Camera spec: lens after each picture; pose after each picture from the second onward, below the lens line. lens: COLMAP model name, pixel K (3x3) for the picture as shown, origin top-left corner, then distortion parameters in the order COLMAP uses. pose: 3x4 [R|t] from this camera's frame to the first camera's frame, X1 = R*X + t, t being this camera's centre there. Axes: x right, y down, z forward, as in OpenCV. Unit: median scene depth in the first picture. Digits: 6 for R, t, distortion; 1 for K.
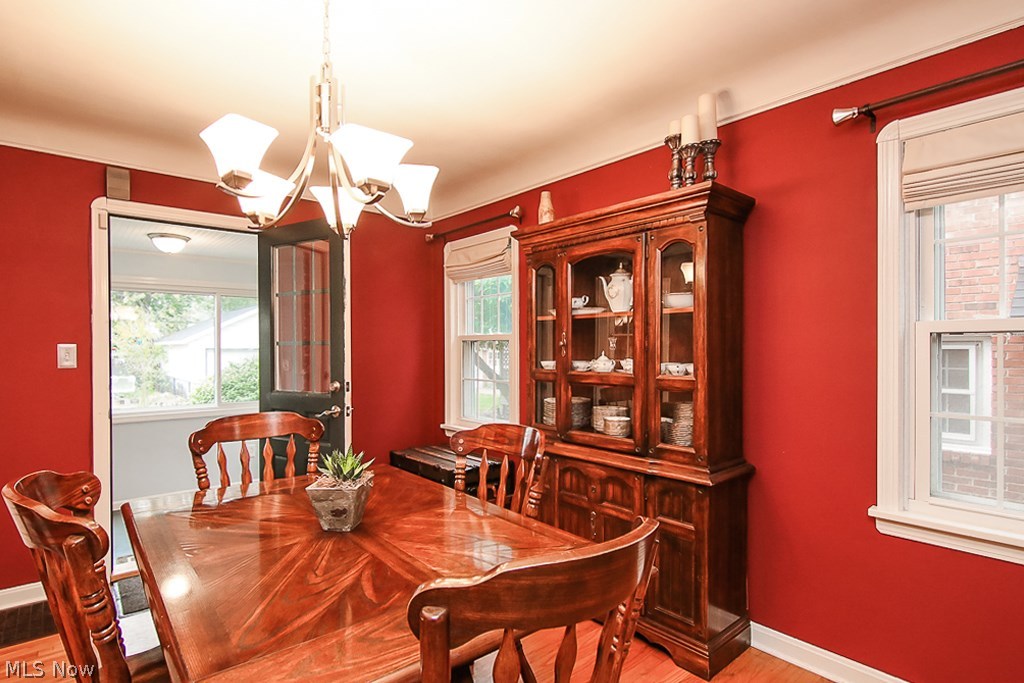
lens RADIAL K [[529.9, 0, 515.4], [0, 529.9, 348.2], [0, 0, 1]] dist [0.010760, -0.001661]
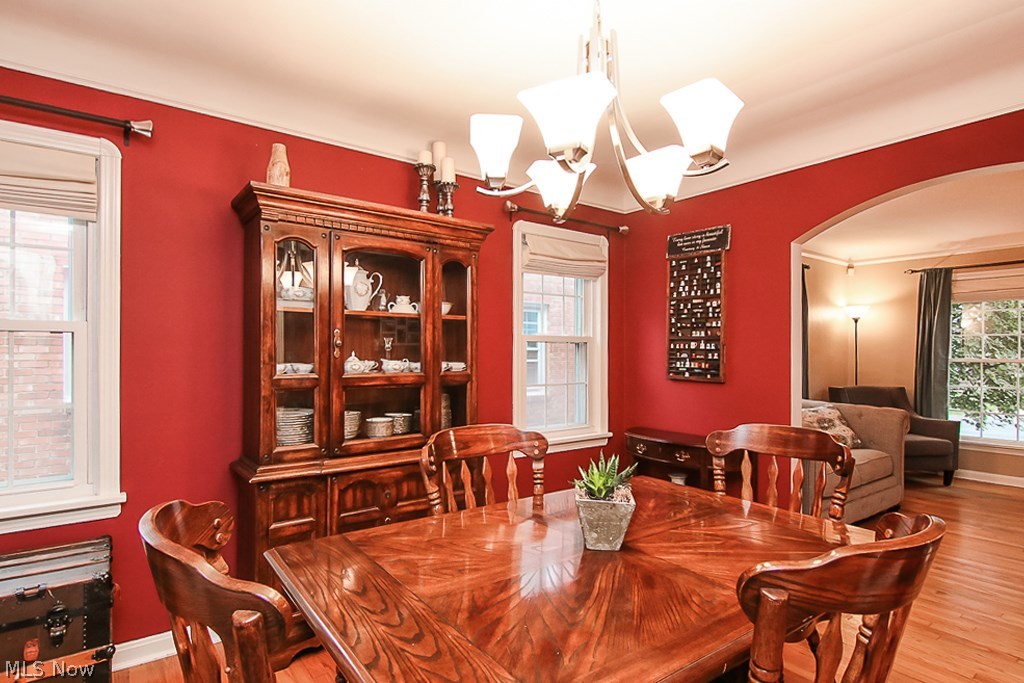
lens RADIAL K [[529.9, 0, 517.8], [0, 529.9, 348.9], [0, 0, 1]] dist [0.010760, -0.001661]
pose [[0.064490, 0.003565, 0.997912, -0.802594], [-0.006082, 0.999976, -0.003179, 0.002653], [-0.997900, -0.005864, 0.064510, 0.702814]]
